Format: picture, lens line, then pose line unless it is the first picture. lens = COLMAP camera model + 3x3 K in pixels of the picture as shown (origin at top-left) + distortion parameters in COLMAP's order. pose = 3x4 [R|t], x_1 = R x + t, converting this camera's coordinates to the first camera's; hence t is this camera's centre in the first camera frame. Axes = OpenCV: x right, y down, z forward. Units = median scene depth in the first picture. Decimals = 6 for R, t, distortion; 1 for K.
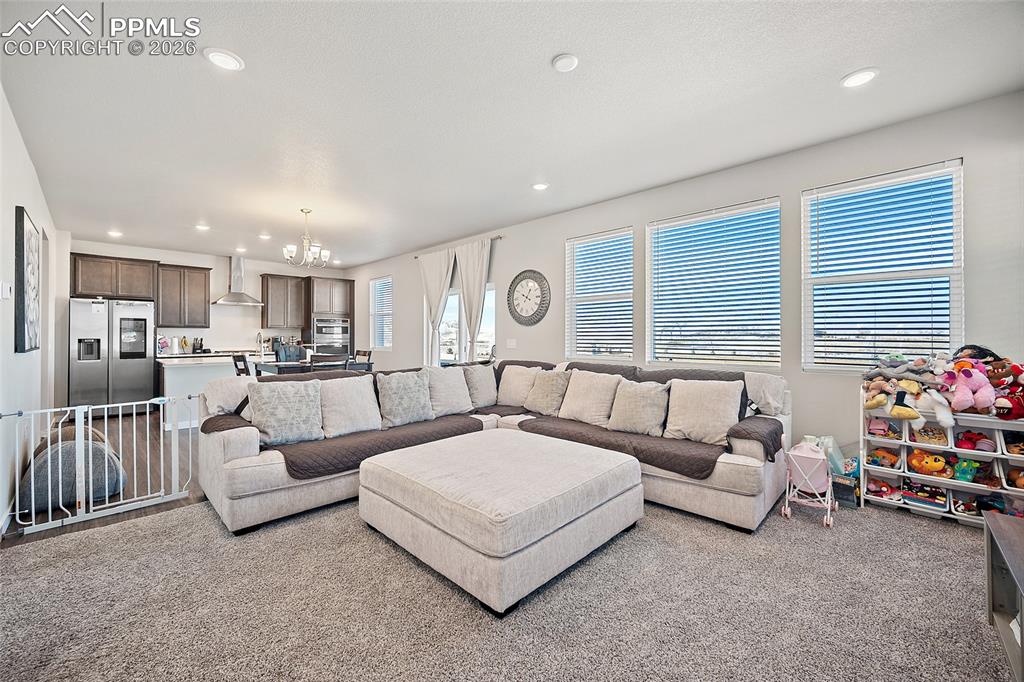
lens RADIAL K [[404.3, 0, 512.6], [0, 404.3, 330.1], [0, 0, 1]] dist [-0.002737, 0.001707]
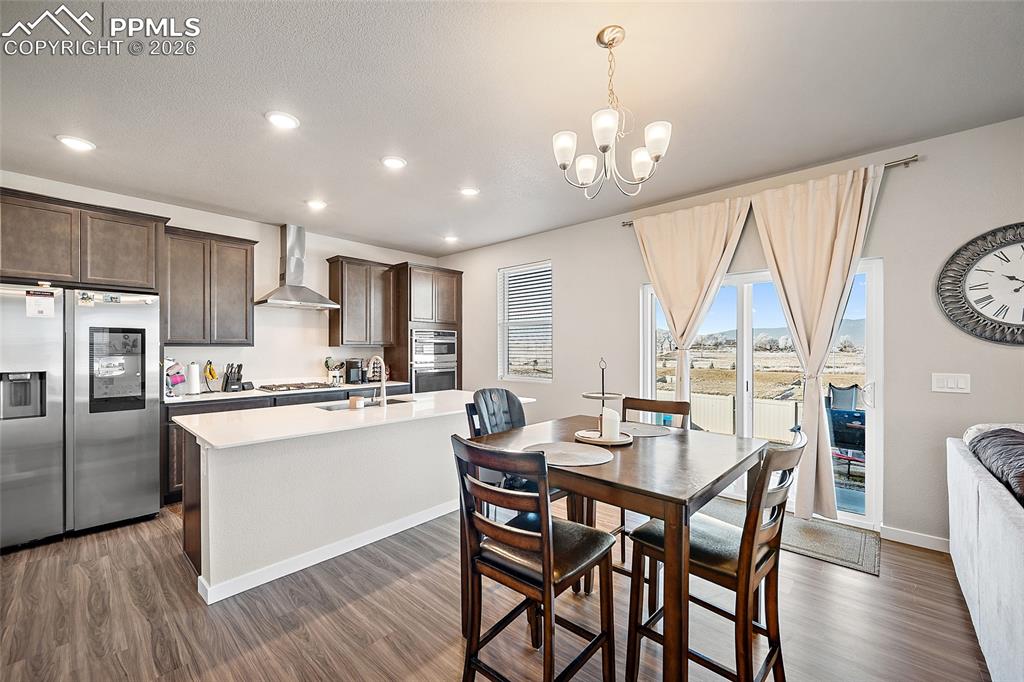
lens RADIAL K [[404.3, 0, 512.5], [0, 404.3, 347.1], [0, 0, 1]] dist [-0.002737, 0.001707]
pose [[0.999542, 0.001589, 0.030214, -0.466716], [-0.001844, 0.999963, 0.008428, -0.010685], [-0.030200, -0.008480, 0.999508, 0.486343]]
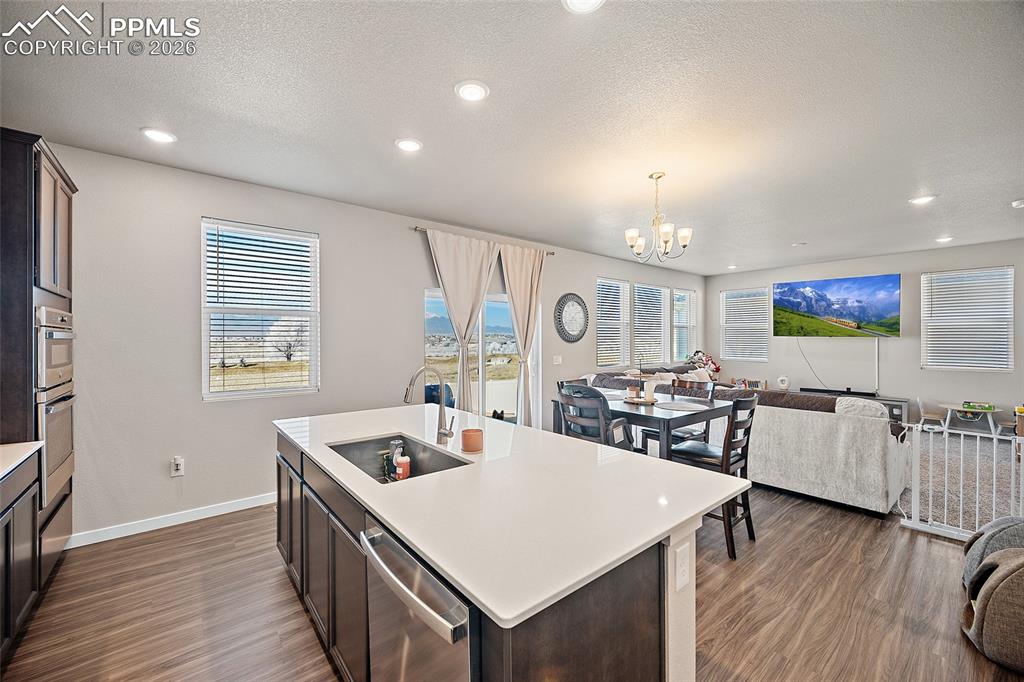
lens RADIAL K [[404.3, 0, 519.3], [0, 404.3, 334.9], [0, 0, 1]] dist [-0.002737, 0.001707]
pose [[0.094576, 0.013788, 0.995422, -0.910798], [0.000687, 0.999903, -0.013915, -0.016005], [-0.995517, 0.002000, 0.094557, 0.888395]]
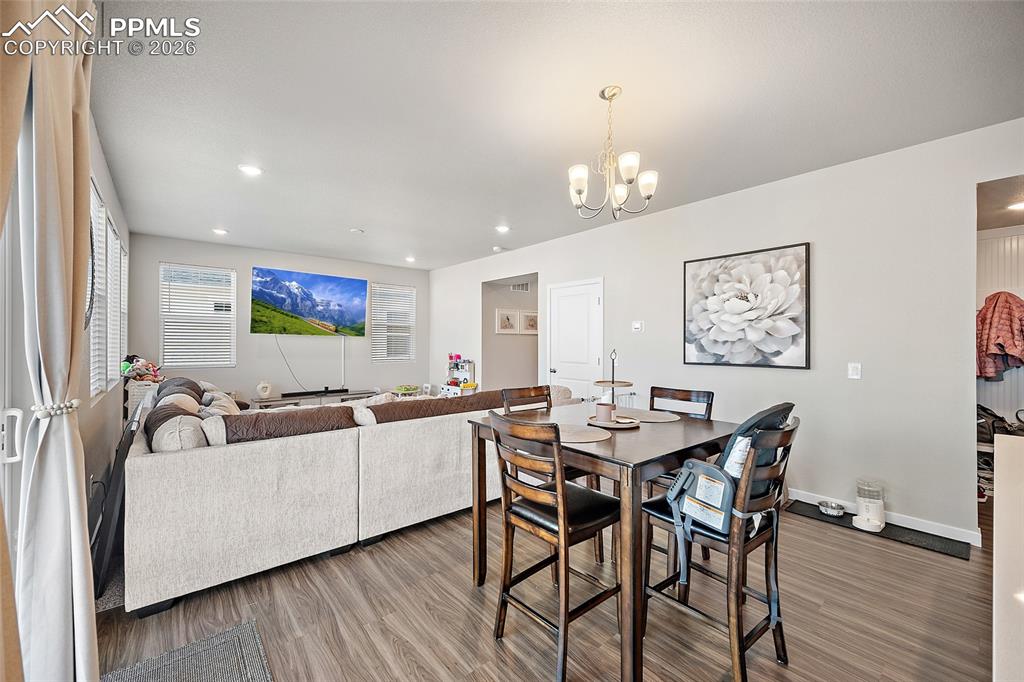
lens RADIAL K [[404.3, 0, 507.9], [0, 404.3, 344.6], [0, 0, 1]] dist [-0.002737, 0.001707]
pose [[-0.995316, 0.004412, 0.096570, -0.335806], [0.003939, 0.999979, -0.005096, -0.003754], [-0.096591, -0.004692, -0.995313, 1.125995]]
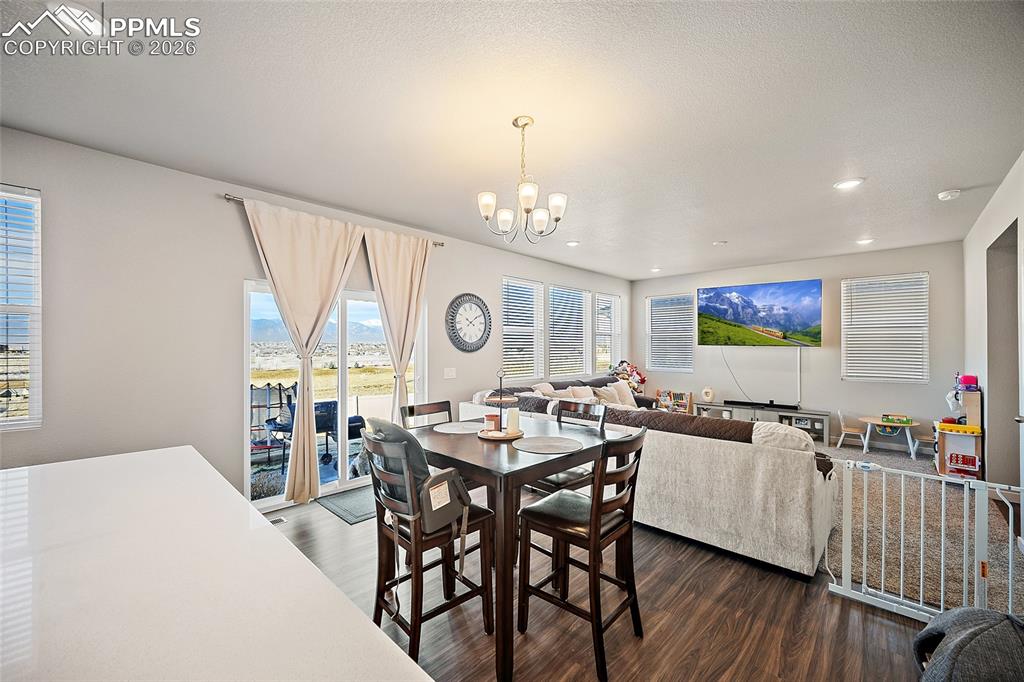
lens RADIAL K [[404.3, 0, 524.1], [0, 404.3, 341.2], [0, 0, 1]] dist [-0.002737, 0.001707]
pose [[-0.029159, 0.020094, 0.999373, -0.753905], [0.001066, 0.999798, -0.020072, -0.016912], [-0.999574, 0.000480, -0.029174, 0.773320]]
